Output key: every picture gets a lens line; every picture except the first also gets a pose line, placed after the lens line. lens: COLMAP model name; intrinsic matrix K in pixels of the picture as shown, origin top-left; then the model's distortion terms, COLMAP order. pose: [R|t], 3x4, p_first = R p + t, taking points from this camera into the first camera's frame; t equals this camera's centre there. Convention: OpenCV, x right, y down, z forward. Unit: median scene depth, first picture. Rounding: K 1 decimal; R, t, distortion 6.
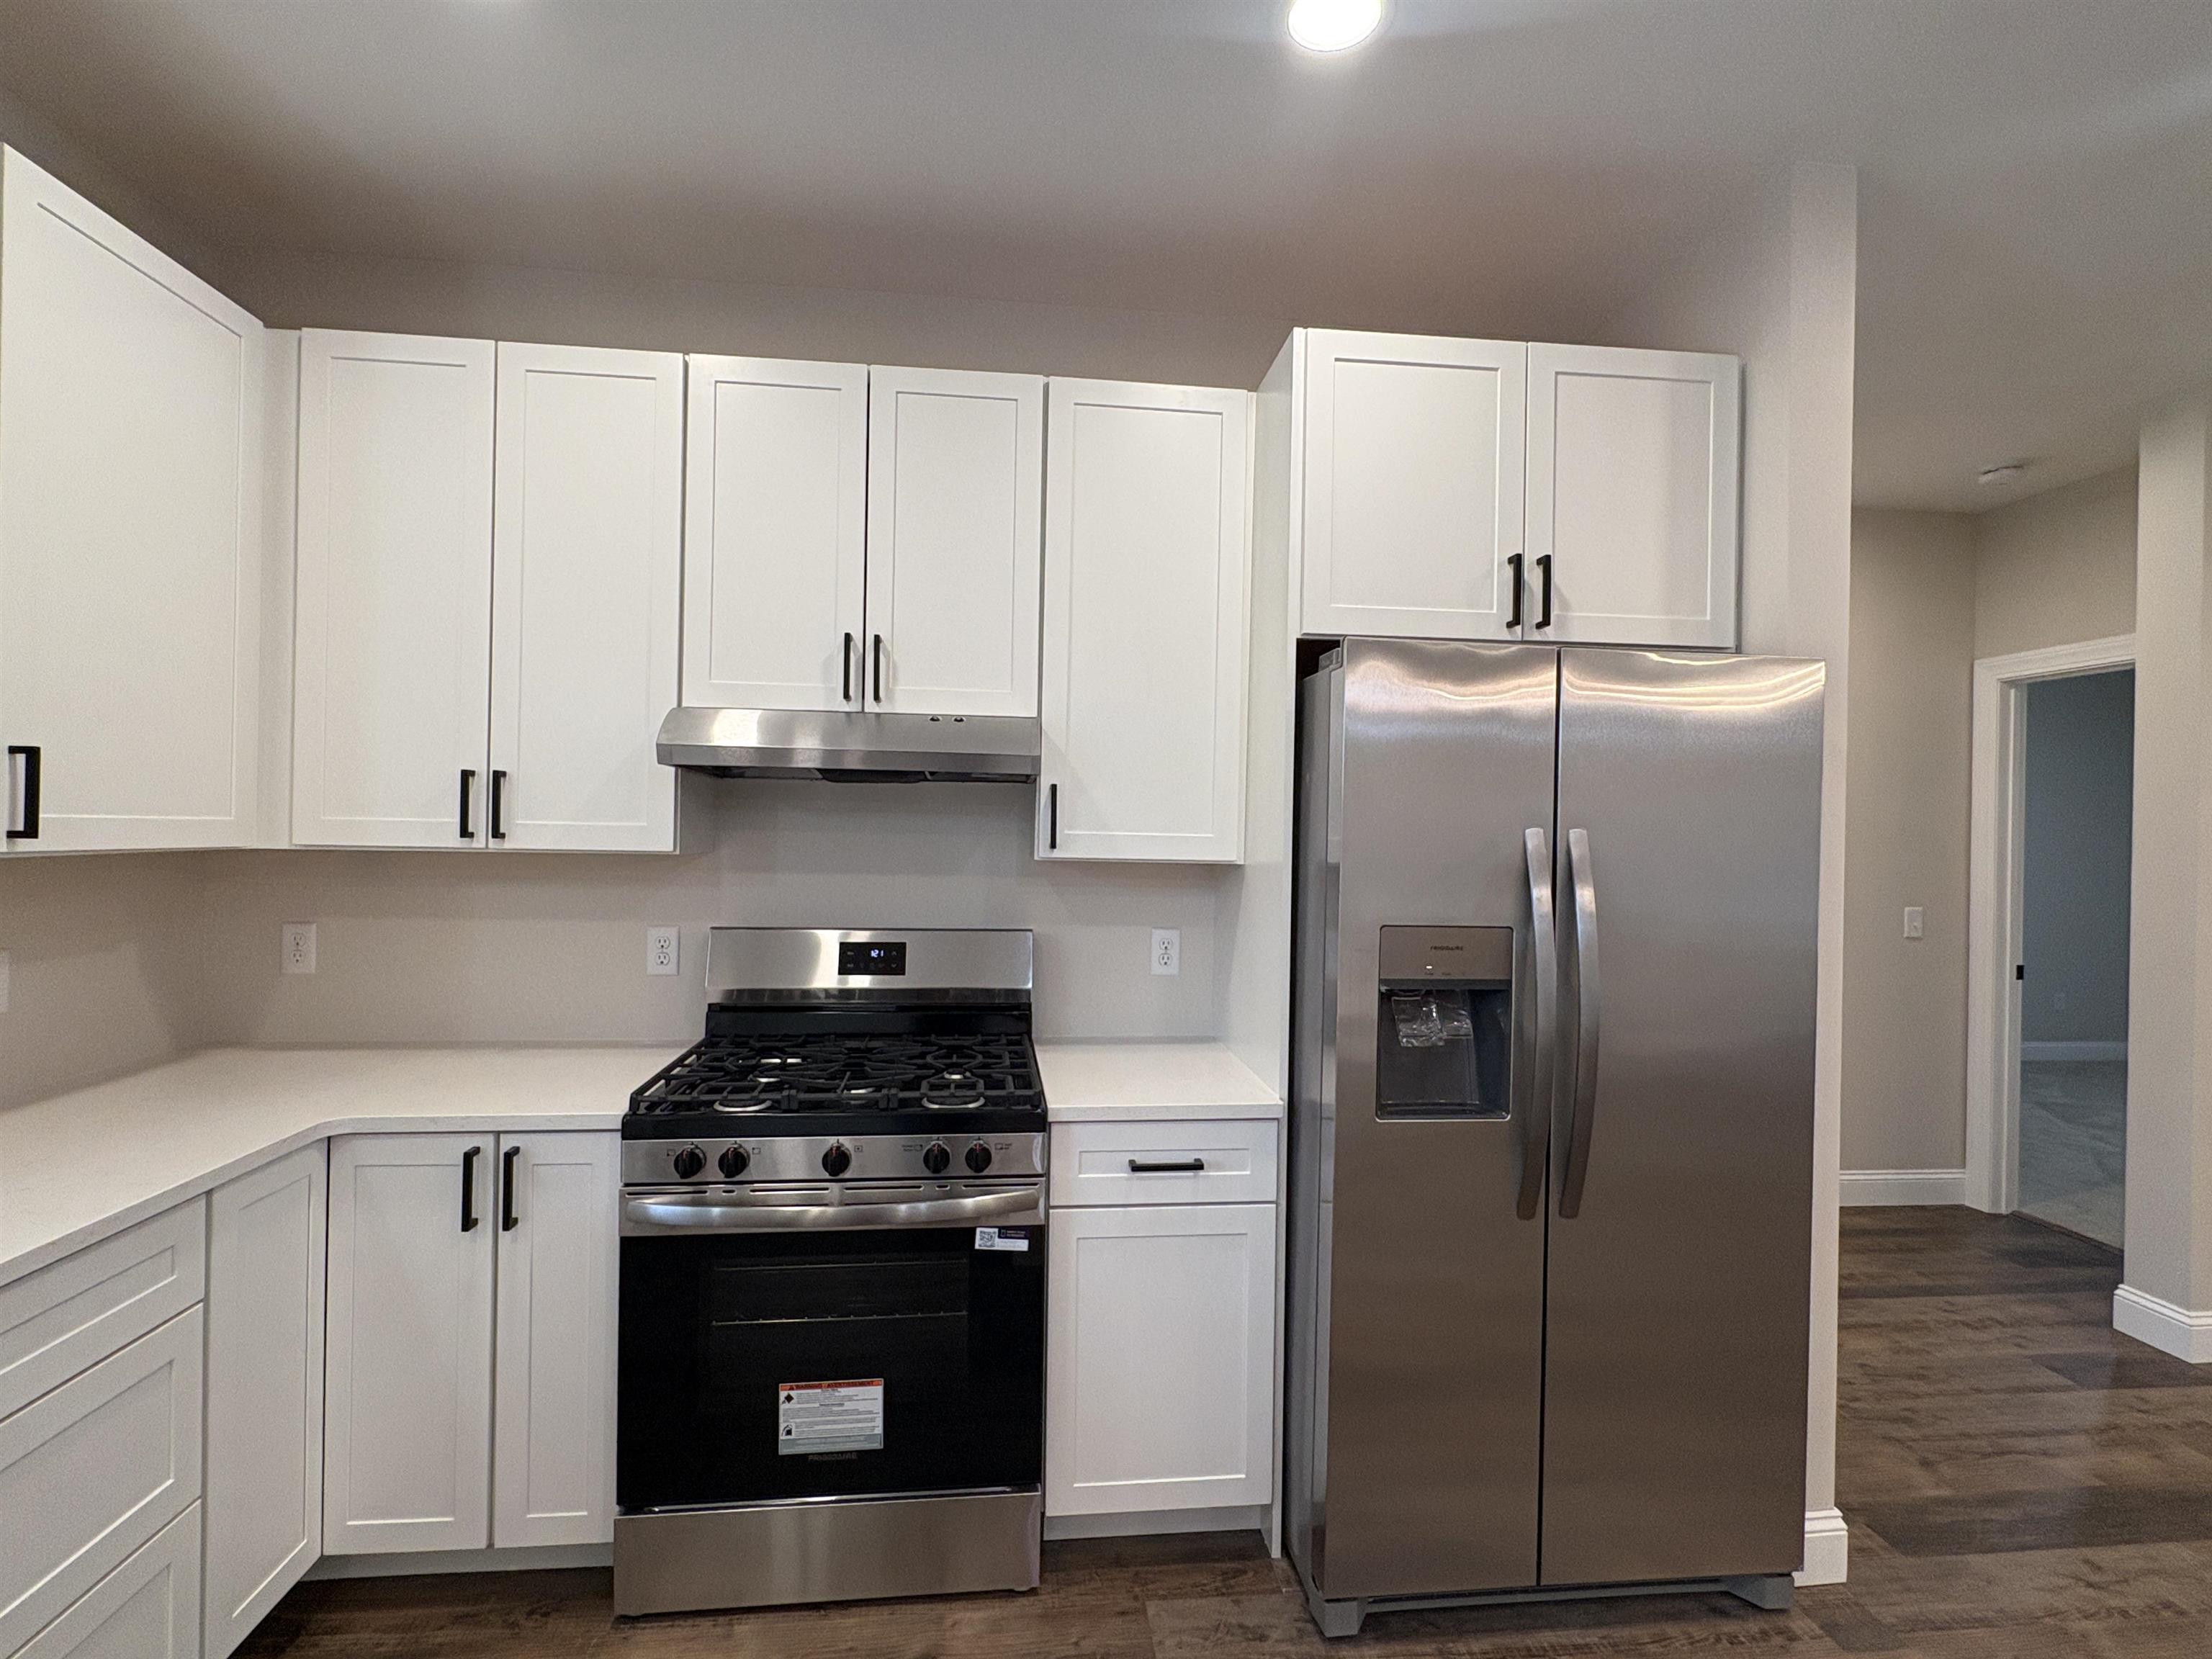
lens RADIAL K [[1054.5, 0, 1098.8], [0, 1054.5, 832.0], [0, 0, 1]] dist [0.001645, -0.000666]
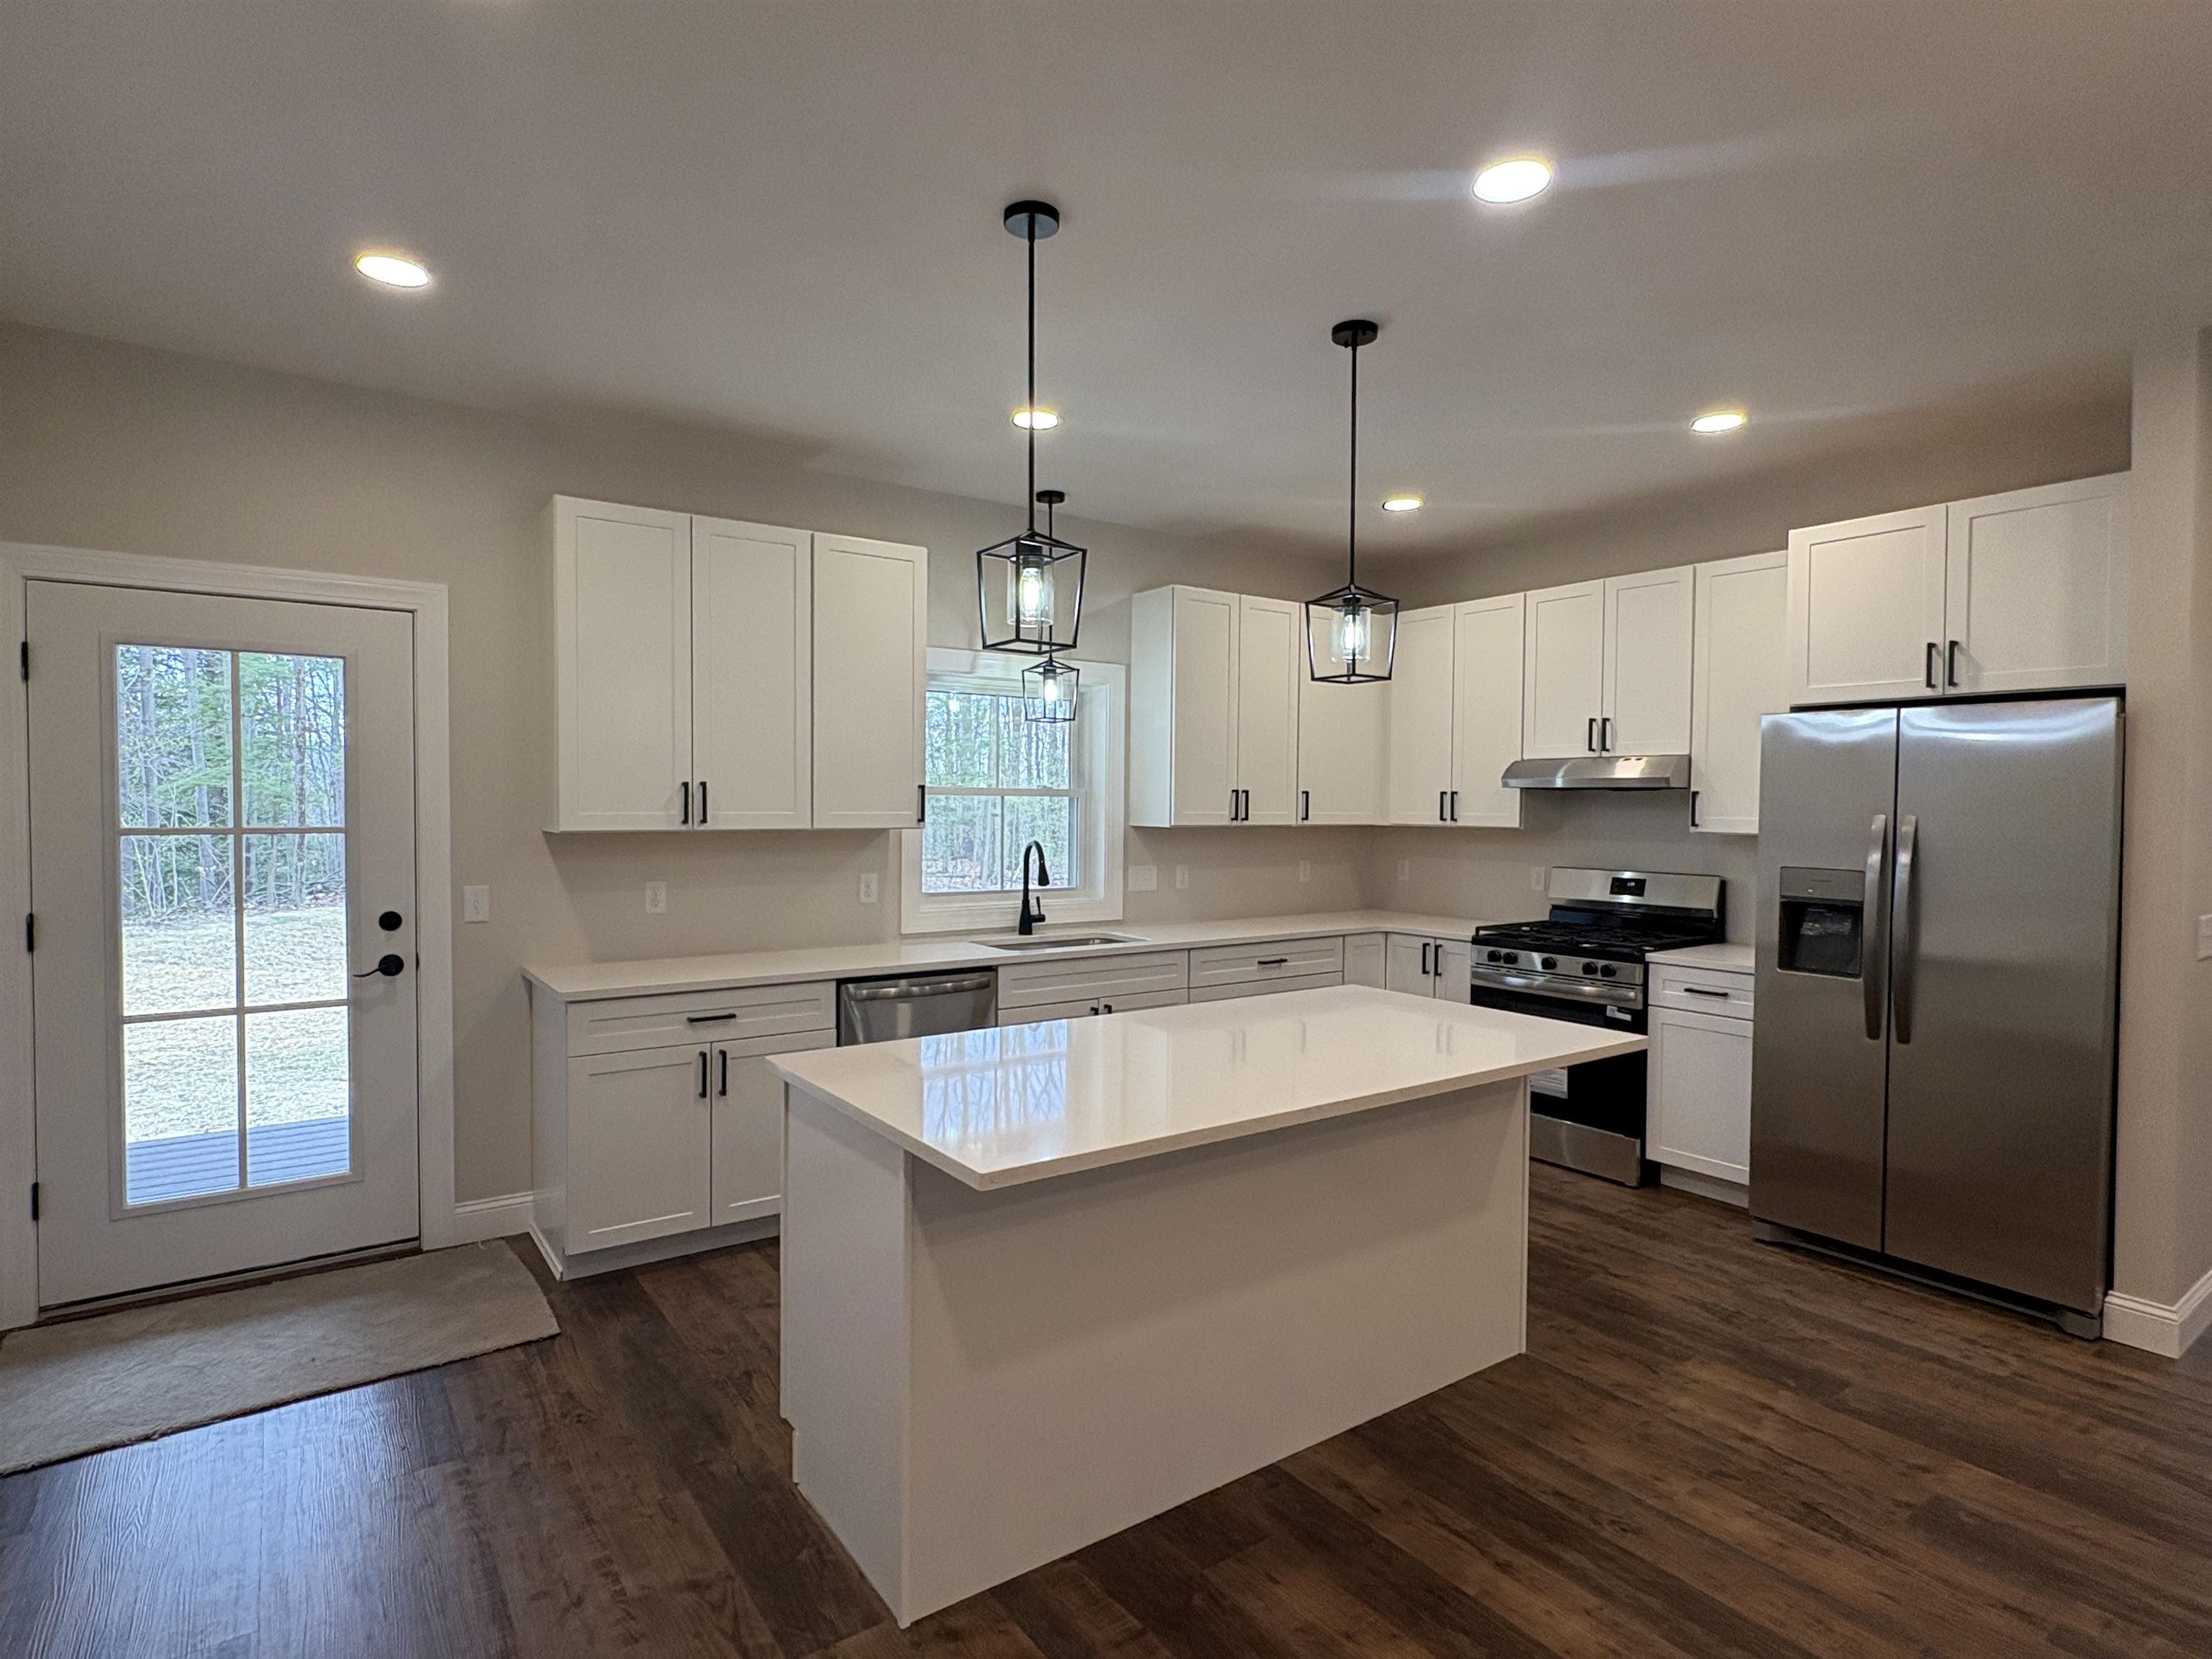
lens RADIAL K [[1151.3, 0, 1104.0], [0, 1151.3, 835.0], [0, 0, 1]] dist [0.002207, 0.001288]
pose [[0.495453, 0.011387, -0.868560, 1.277164], [-0.000350, 0.999917, 0.012909, 0.004655], [0.868635, -0.006092, 0.495415, -0.937006]]
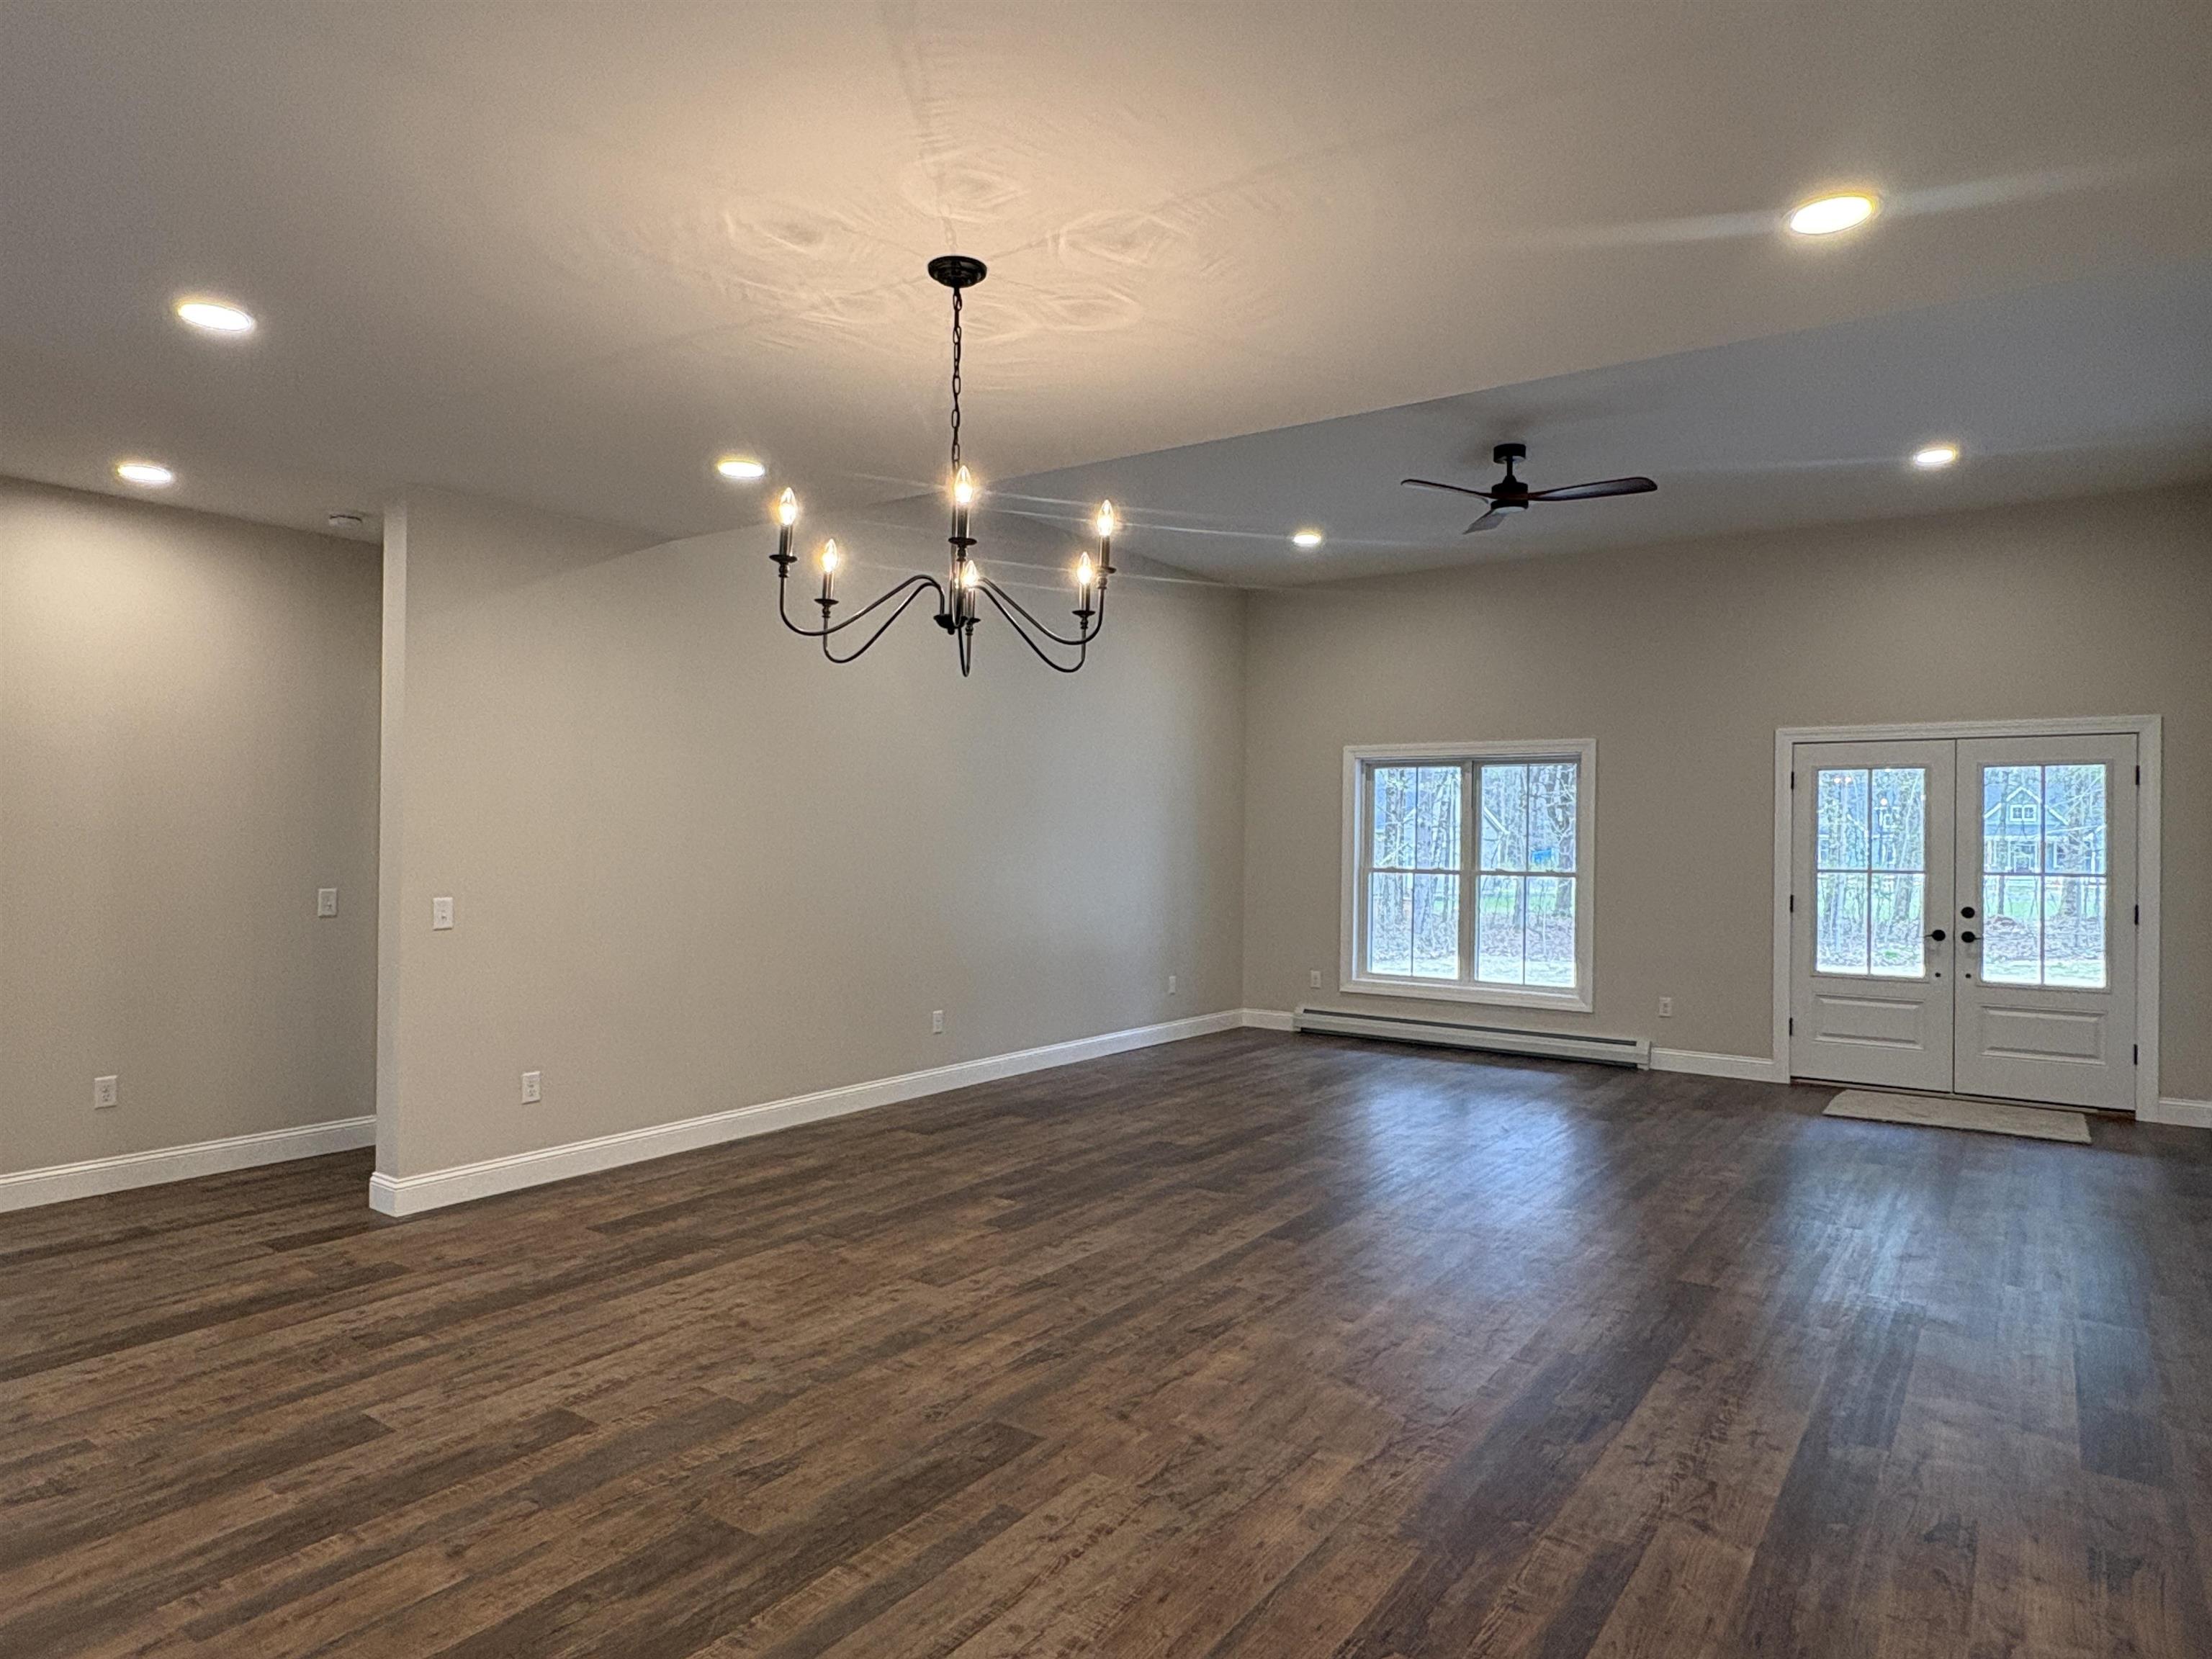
lens RADIAL K [[1321.4, 0, 1098.0], [0, 1321.4, 834.7], [0, 0, 1]] dist [-0.003805, 0.005287]
pose [[0.657514, -0.008754, 0.753391, 0.501396], [0.000695, 0.999939, 0.011012, -0.002521], [-0.753442, -0.006717, 0.657480, -1.079811]]
